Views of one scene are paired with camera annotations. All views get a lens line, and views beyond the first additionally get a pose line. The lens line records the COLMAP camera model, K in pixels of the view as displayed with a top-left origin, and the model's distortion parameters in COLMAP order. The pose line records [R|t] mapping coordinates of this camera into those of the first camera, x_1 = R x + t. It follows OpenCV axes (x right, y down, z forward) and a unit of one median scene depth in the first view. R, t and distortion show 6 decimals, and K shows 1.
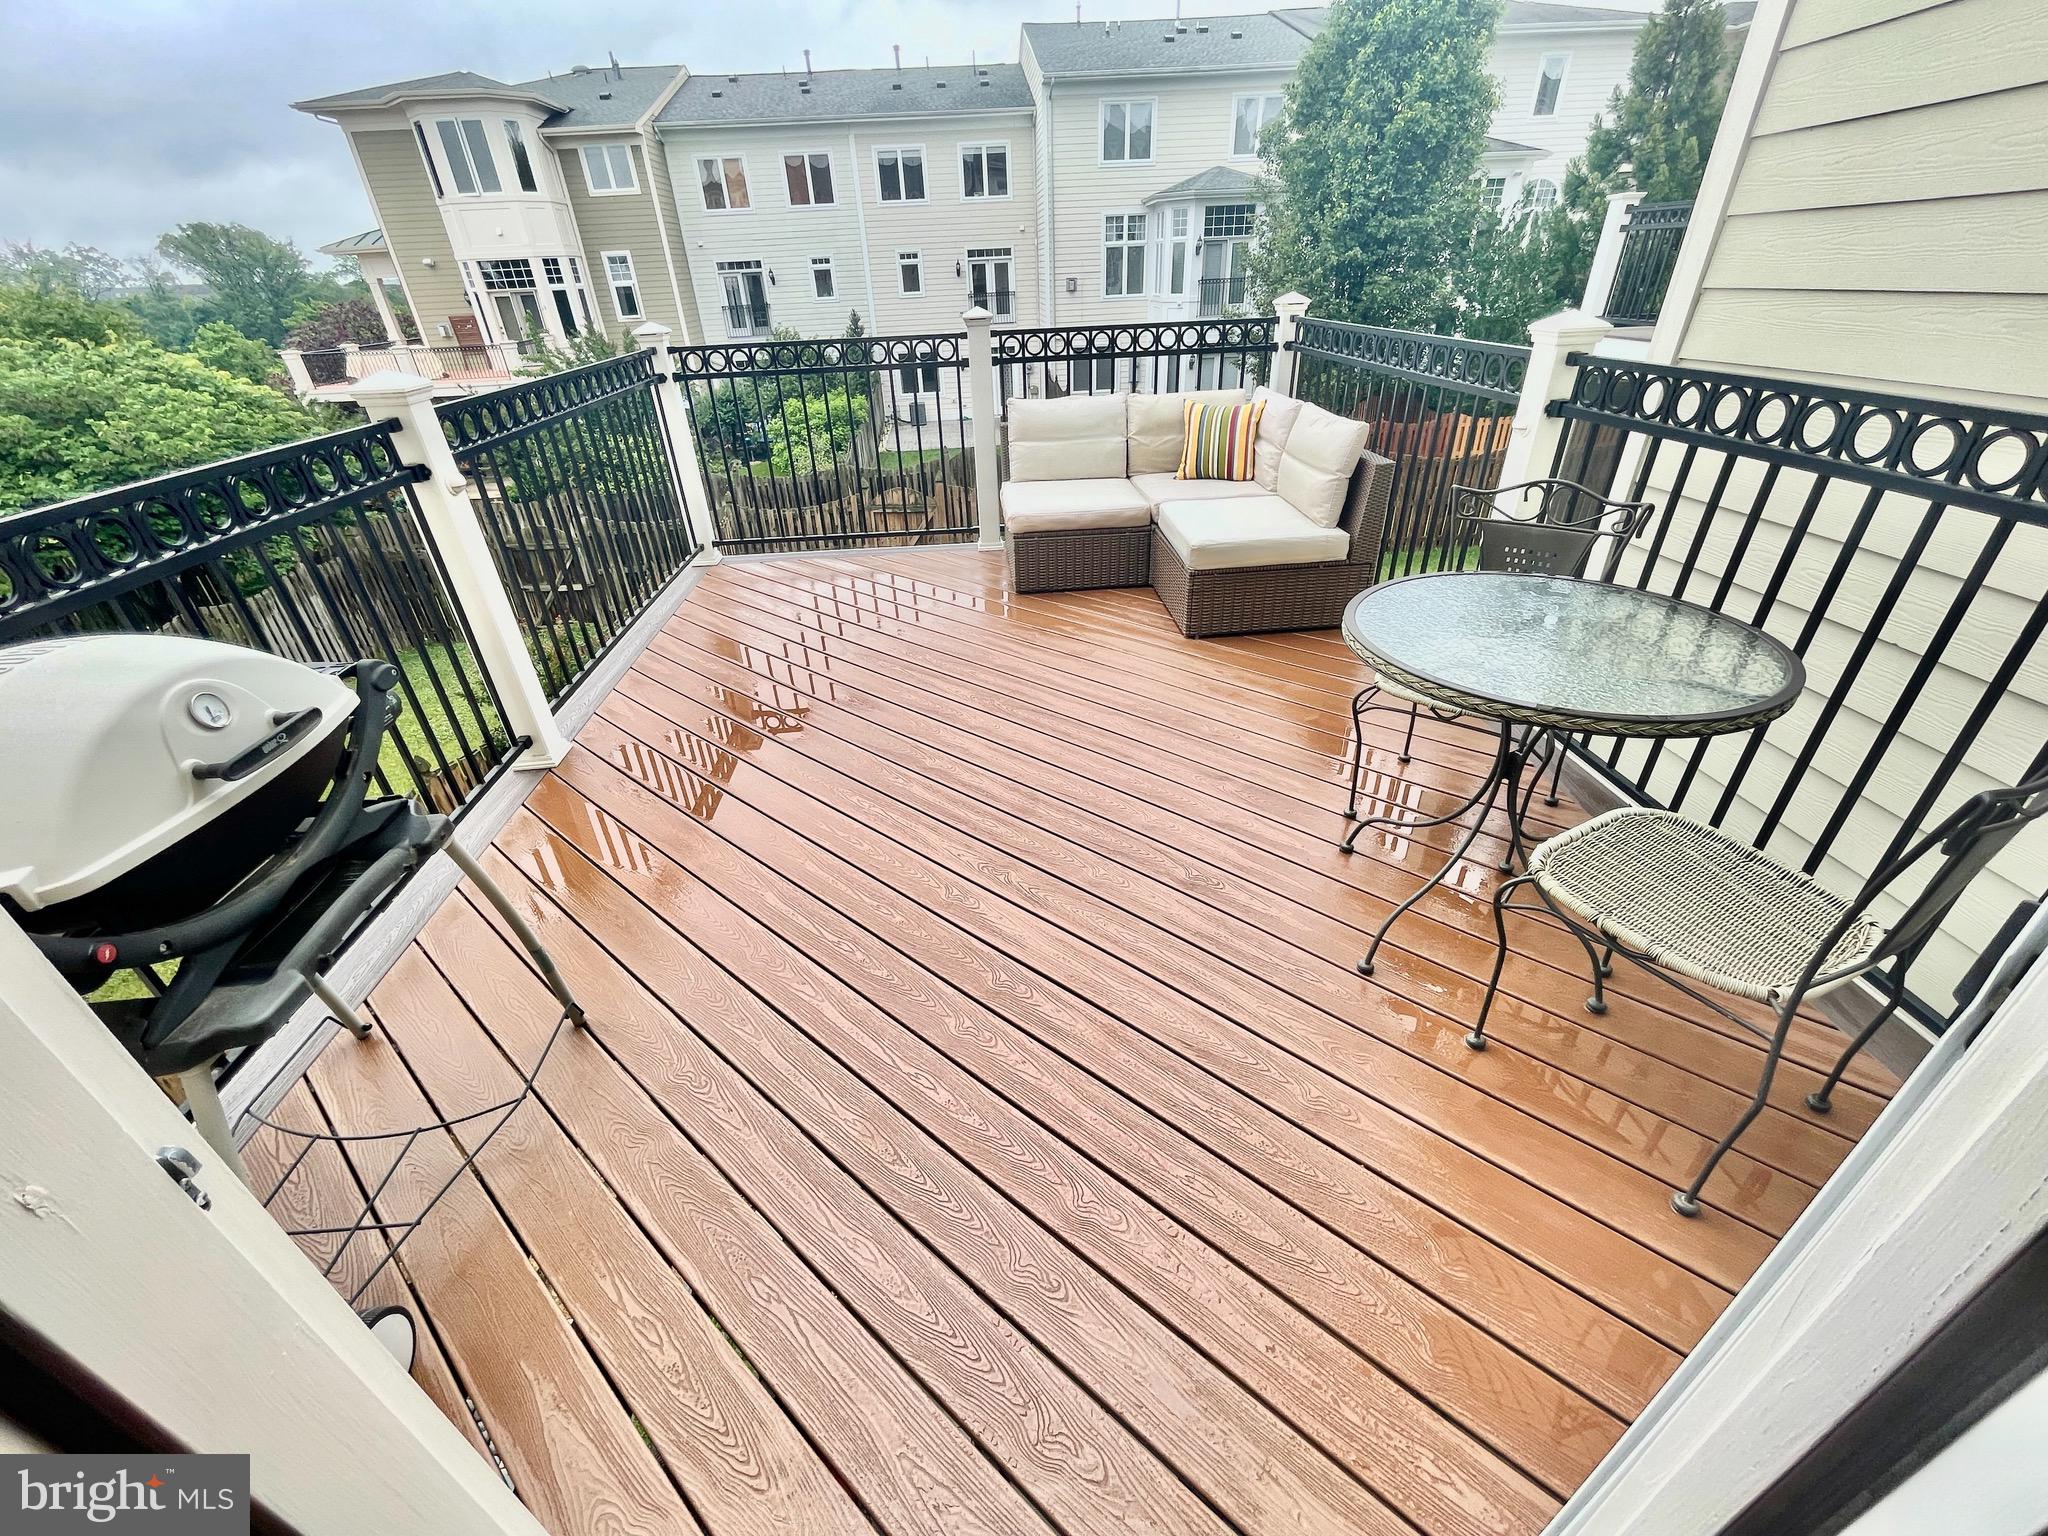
lens RADIAL K [[833.0, 0, 1020.0], [0, 833.0, 769.1], [0, 0, 1]] dist [-0.012880, 0.009581]
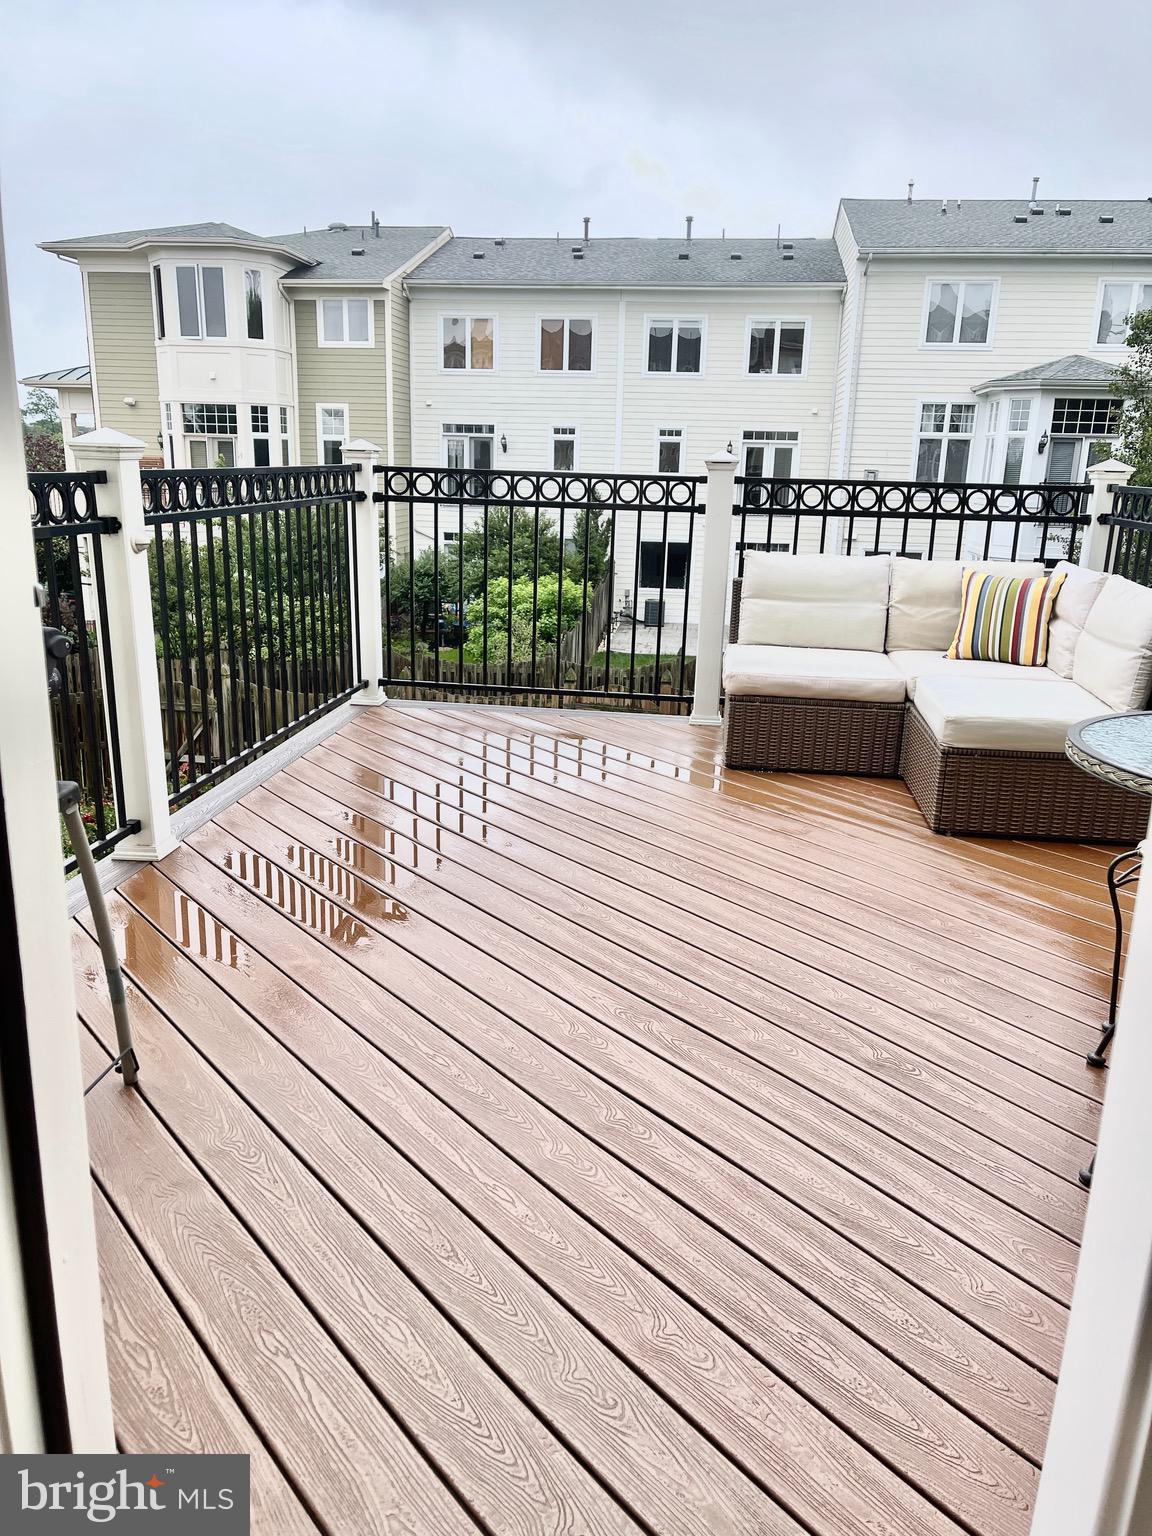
lens RADIAL K [[1162.0, 0, 576.0], [0, 1162.0, 768.0], [0, 0, 1]] dist [0.030283, -0.000480]
pose [[0.979299, 0.113130, -0.167857, 0.041495], [-0.155003, 0.952429, -0.262399, 0.106007], [0.130187, 0.282985, 0.950248, -0.085555]]
